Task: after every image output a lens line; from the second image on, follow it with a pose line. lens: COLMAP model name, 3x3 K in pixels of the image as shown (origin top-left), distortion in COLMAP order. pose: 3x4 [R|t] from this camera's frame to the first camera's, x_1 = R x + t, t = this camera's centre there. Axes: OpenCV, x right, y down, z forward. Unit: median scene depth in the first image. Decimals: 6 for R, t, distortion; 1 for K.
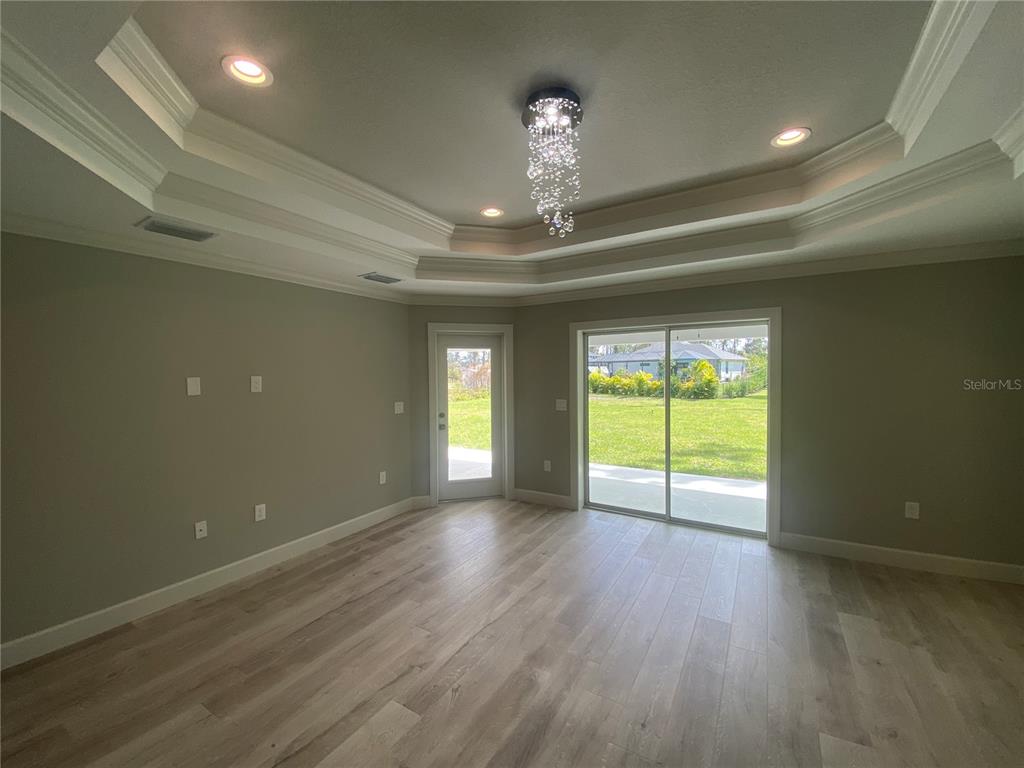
lens RADIAL K [[414.9, 0, 511.4], [0, 414.9, 383.2], [0, 0, 1]] dist [0.014132, -0.009240]
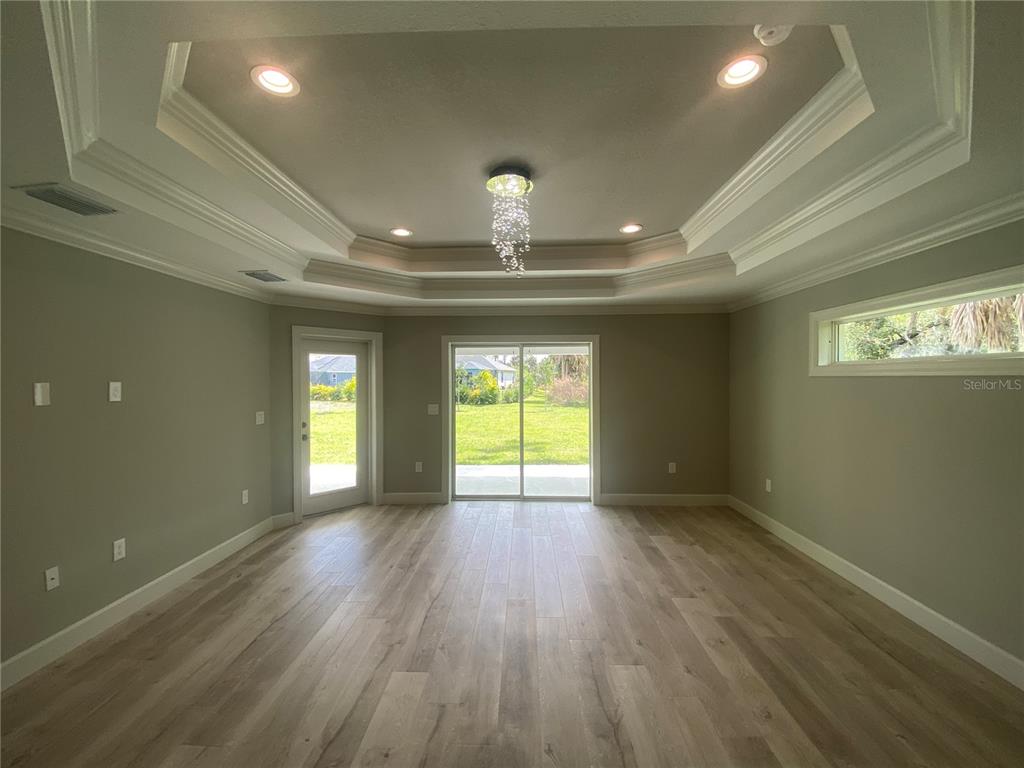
lens RADIAL K [[414.9, 0, 508.1], [0, 414.9, 385.1], [0, 0, 1]] dist [0.014132, -0.009240]
pose [[0.873708, 0.000975, 0.486450, -0.282721], [0.006777, 0.999877, -0.014175, 0.006050], [-0.486404, 0.015681, 0.873593, -0.067233]]
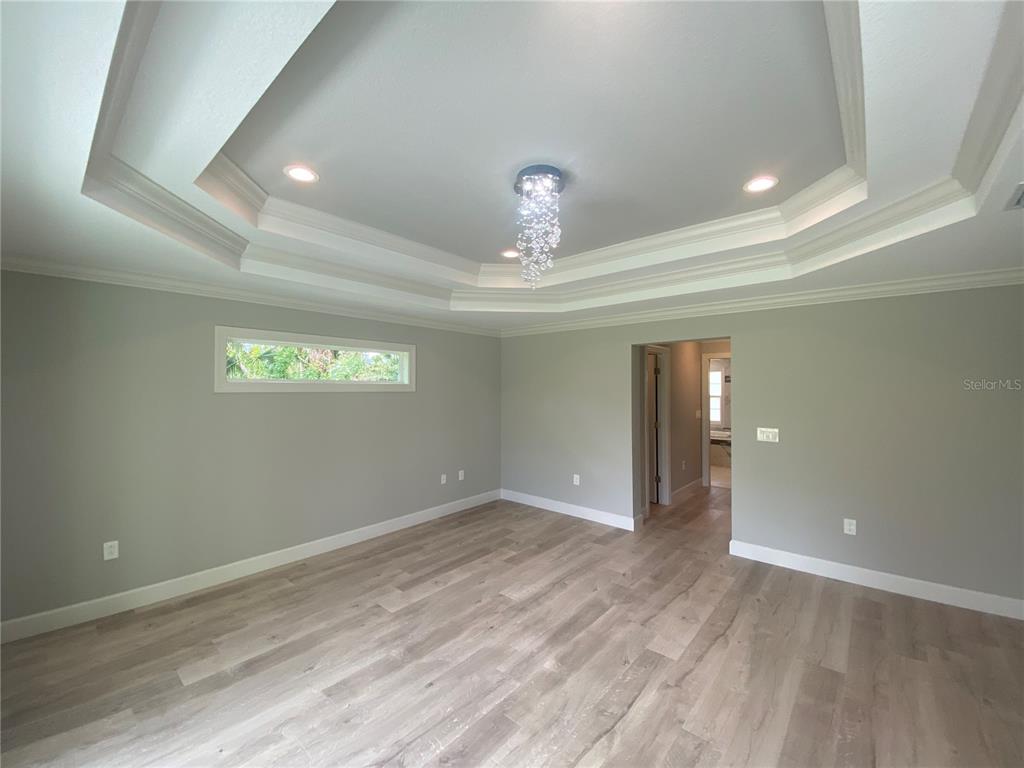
lens RADIAL K [[414.9, 0, 518.4], [0, 414.9, 380.1], [0, 0, 1]] dist [0.014132, -0.009240]
pose [[-0.987907, 0.013259, 0.154479, -0.012476], [0.013924, 0.999898, 0.003221, -0.040586], [-0.154421, 0.005333, -0.987991, 1.153658]]
